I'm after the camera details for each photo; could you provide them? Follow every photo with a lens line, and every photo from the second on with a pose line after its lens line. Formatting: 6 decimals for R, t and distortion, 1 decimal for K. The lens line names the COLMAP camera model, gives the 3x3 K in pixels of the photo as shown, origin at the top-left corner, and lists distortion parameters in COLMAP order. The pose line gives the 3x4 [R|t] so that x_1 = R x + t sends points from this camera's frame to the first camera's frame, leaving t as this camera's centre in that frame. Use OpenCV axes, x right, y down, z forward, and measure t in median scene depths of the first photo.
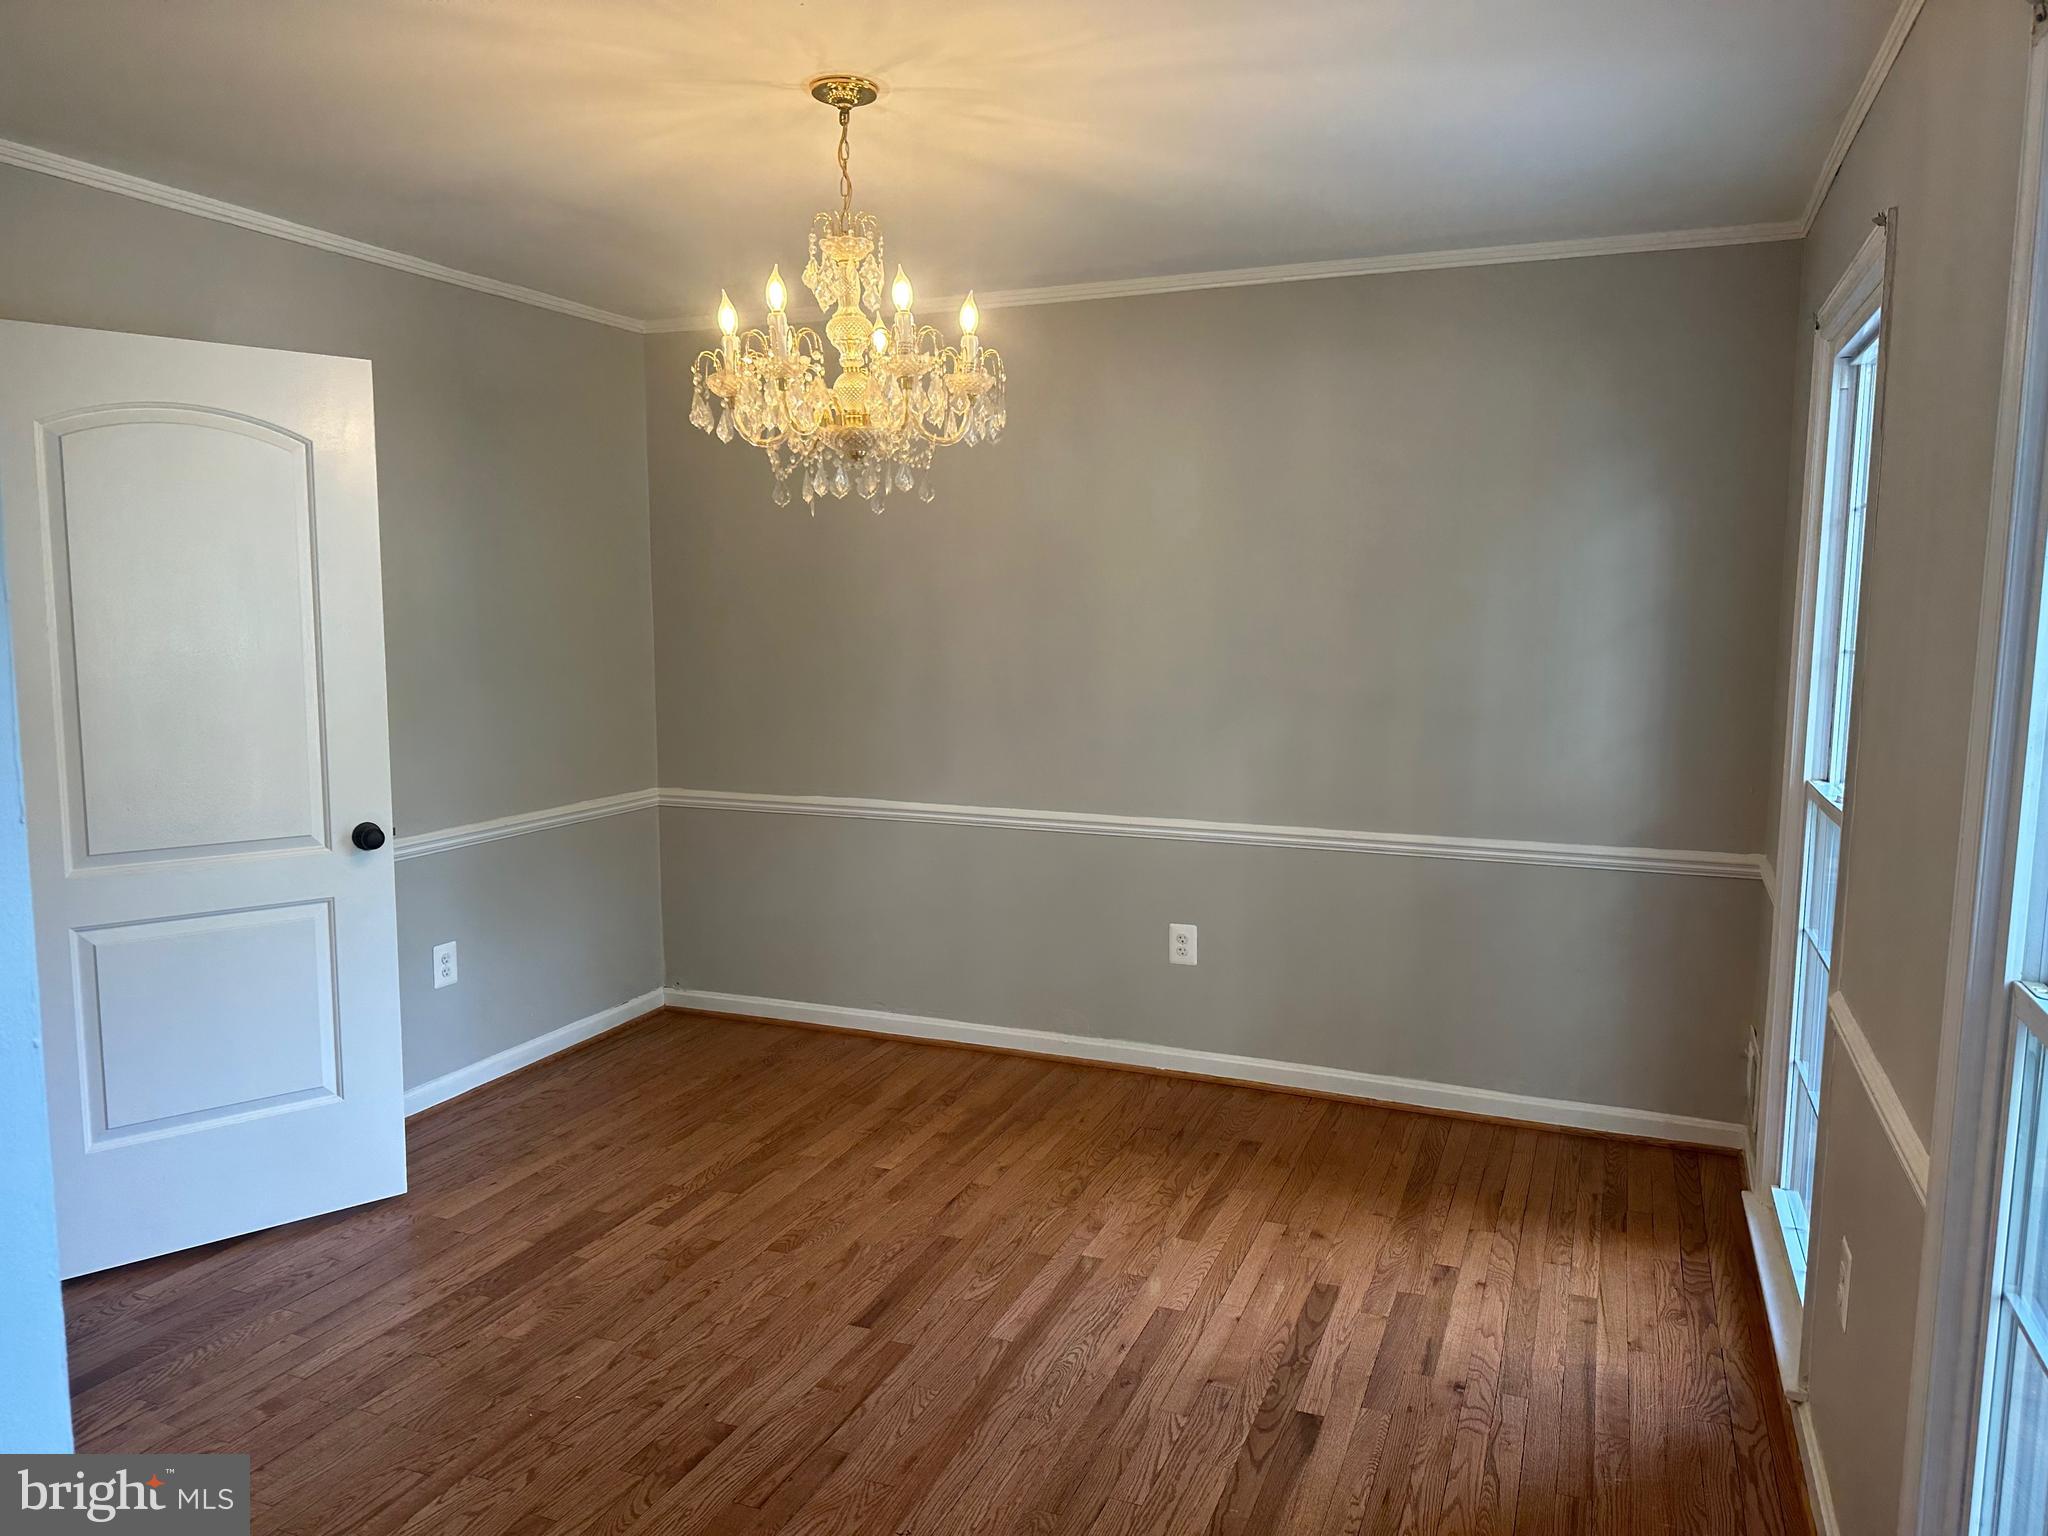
lens RADIAL K [[1435.9, 0, 1029.5], [0, 1435.9, 768.5], [0, 0, 1]] dist [-0.000283, -0.001335]
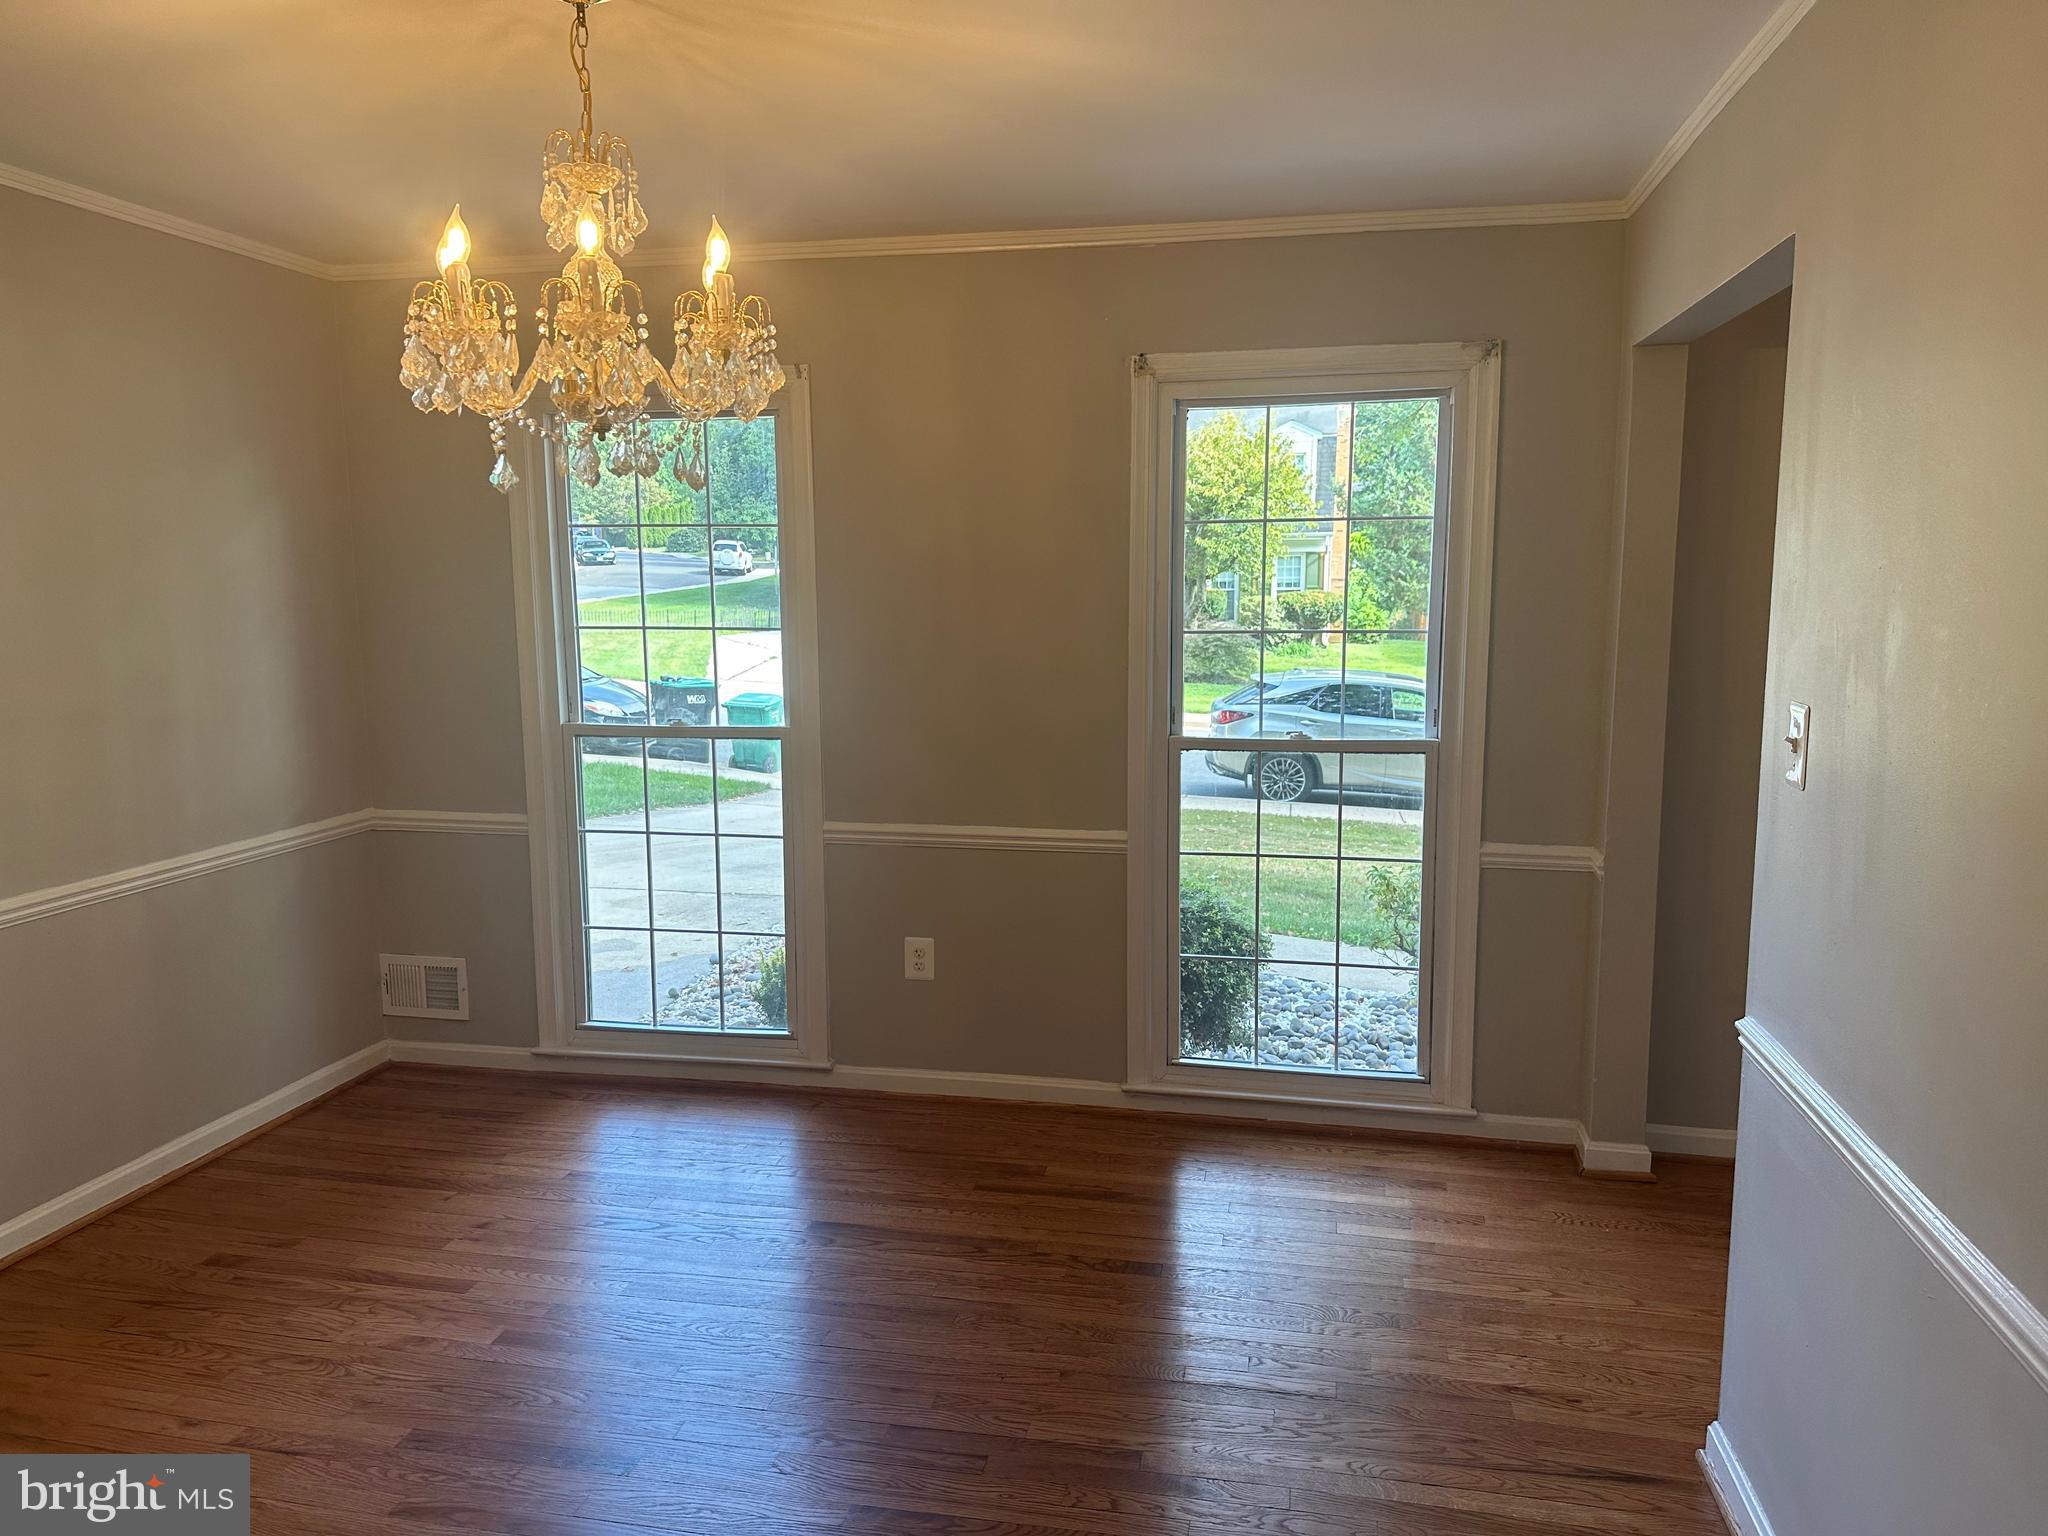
lens RADIAL K [[1435.9, 0, 1032.4], [0, 1435.9, 772.9], [0, 0, 1]] dist [-0.000283, -0.001335]
pose [[-0.200028, -0.141896, 0.969461, -0.698171], [0.113425, 0.979452, 0.166761, -0.096454], [-0.973203, 0.143318, -0.179824, 0.651848]]
